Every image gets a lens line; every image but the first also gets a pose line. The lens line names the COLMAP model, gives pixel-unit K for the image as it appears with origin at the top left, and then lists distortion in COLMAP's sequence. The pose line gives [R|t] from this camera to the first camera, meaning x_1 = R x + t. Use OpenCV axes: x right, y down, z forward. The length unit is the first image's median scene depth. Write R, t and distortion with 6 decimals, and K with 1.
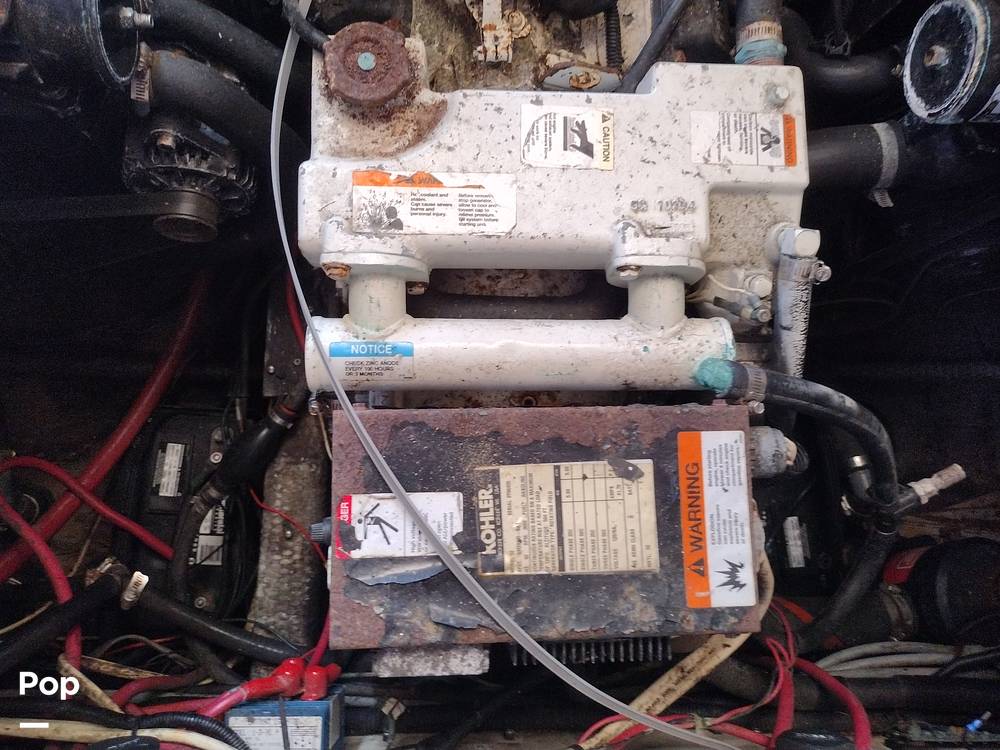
lens RADIAL K [[781.9, 0, 494.6], [0, 781.9, 383.7], [0, 0, 1]] dist [0.051366, -0.071551]
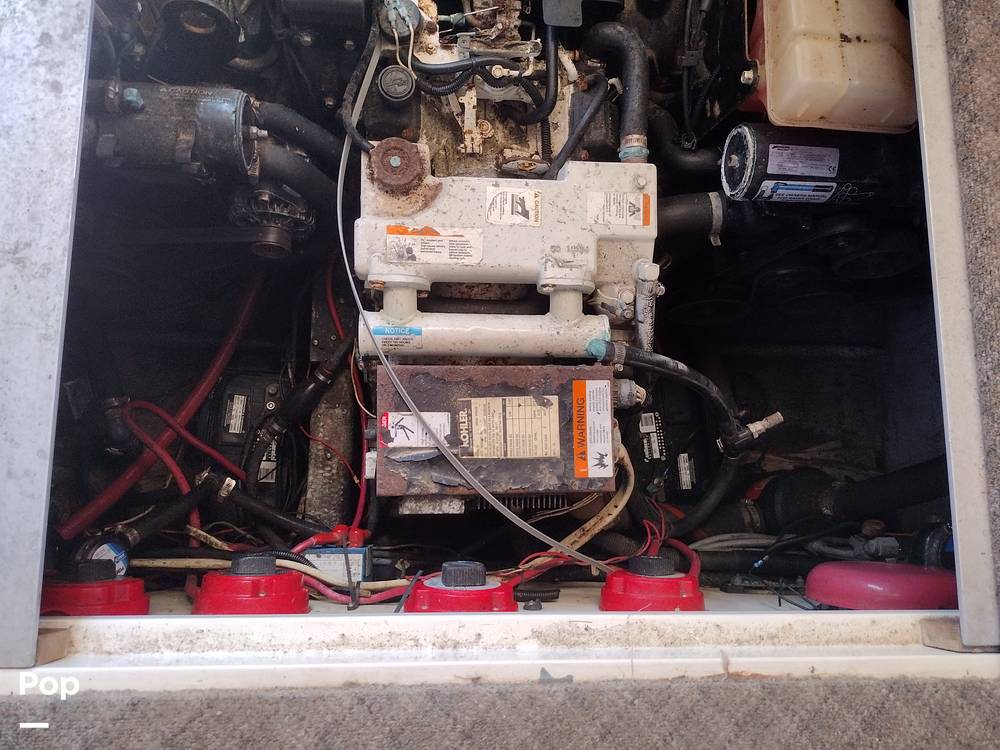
lens RADIAL K [[781.9, 0, 504.8], [0, 781.9, 396.1], [0, 0, 1]] dist [0.051366, -0.071551]
pose [[0.999268, 0.010240, 0.036872, 0.015020], [-0.011813, 0.999018, 0.042709, 0.021322], [-0.036399, -0.043113, 0.998407, -0.691223]]
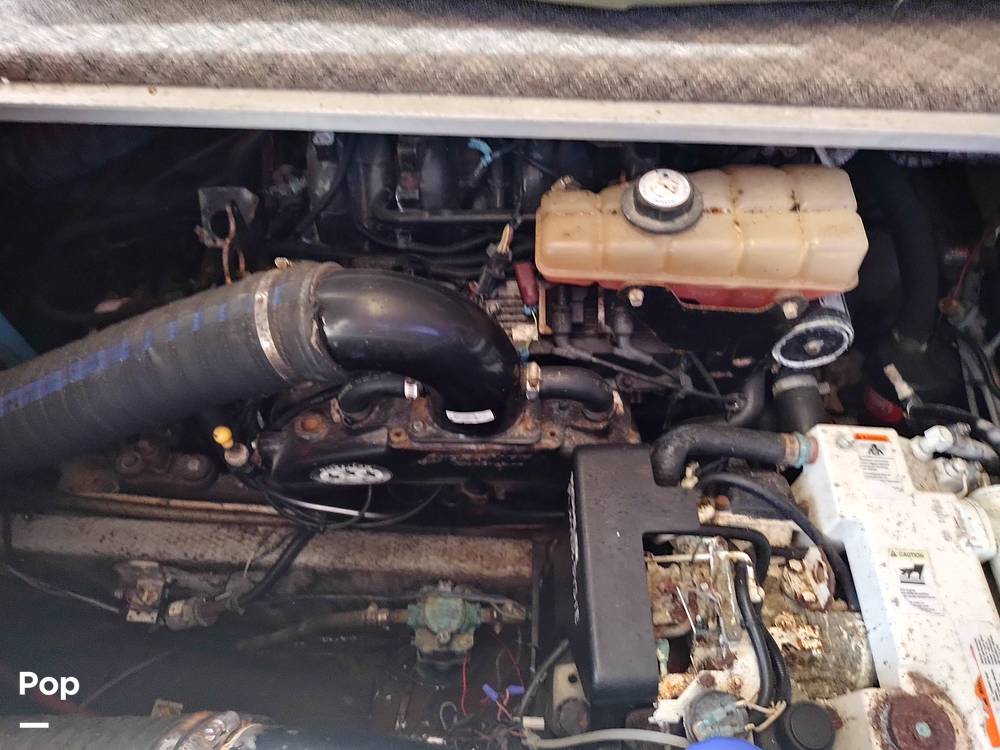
lens RADIAL K [[781.9, 0, 507.7], [0, 781.9, 385.9], [0, 0, 1]] dist [0.051366, -0.071551]
pose [[0.026818, -0.876358, 0.480912, -0.290264], [0.974352, 0.130442, 0.183366, -1.301323], [-0.223426, 0.463660, 0.857380, -0.191077]]
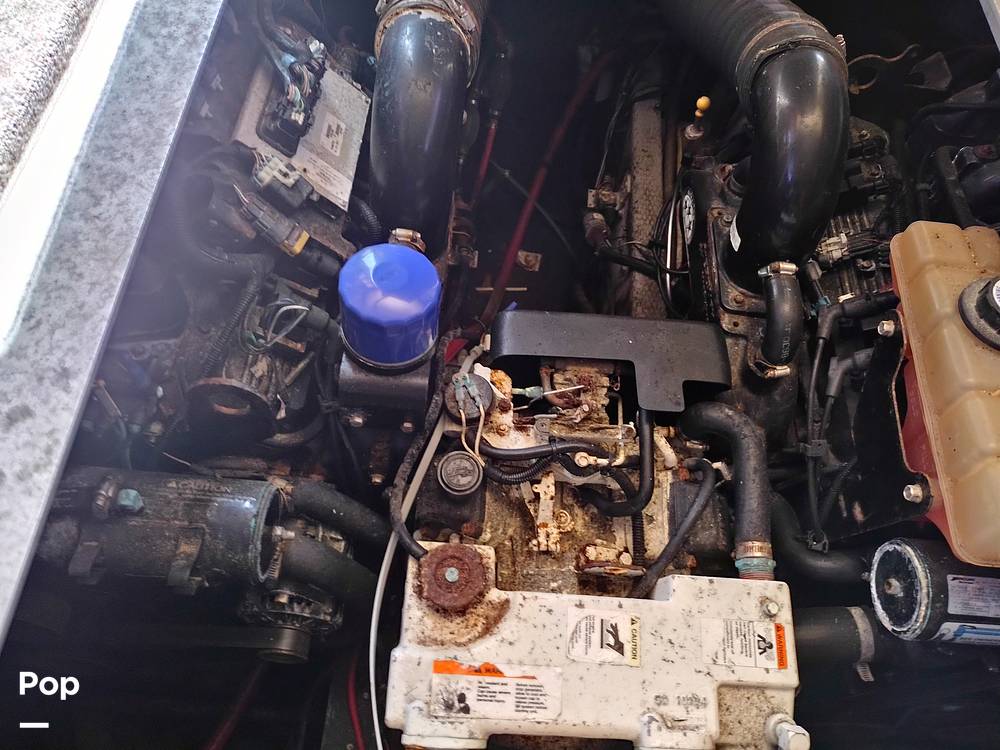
lens RADIAL K [[781.9, 0, 497.1], [0, 781.9, 380.5], [0, 0, 1]] dist [0.051366, -0.071551]
pose [[0.998226, 0.053228, -0.026682, -0.066250], [-0.058797, 0.951858, -0.300848, -0.312413], [0.009384, 0.301883, 0.953299, -0.331505]]
